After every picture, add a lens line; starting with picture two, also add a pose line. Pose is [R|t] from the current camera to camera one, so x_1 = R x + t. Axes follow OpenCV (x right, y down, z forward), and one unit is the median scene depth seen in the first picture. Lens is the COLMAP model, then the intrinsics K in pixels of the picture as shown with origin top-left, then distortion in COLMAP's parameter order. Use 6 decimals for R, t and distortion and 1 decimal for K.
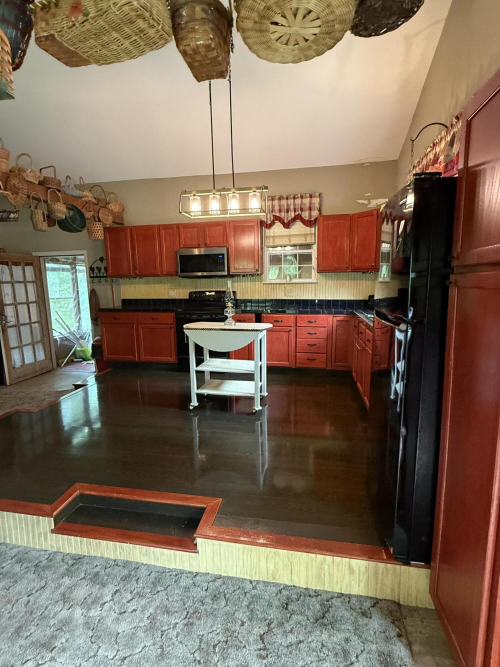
lens RADIAL K [[331.1, 0, 248.5], [0, 331.1, 332.3], [0, 0, 1]] dist [-0.000156, -0.000803]
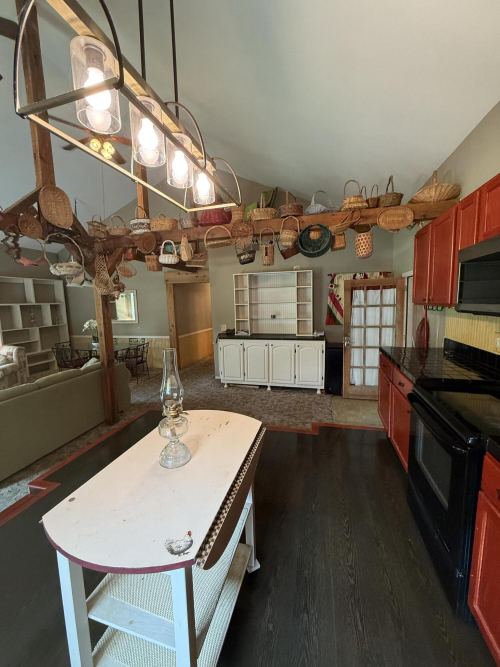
lens RADIAL K [[262.3, 0, 251.2], [0, 262.3, 329.2], [0, 0, 1]] dist [0.000037, 0.000021]
pose [[-0.090217, 0.118805, -0.988810, 0.144146], [-0.120842, 0.984218, 0.129279, -0.139438], [0.988564, 0.131153, -0.074437, 0.697097]]
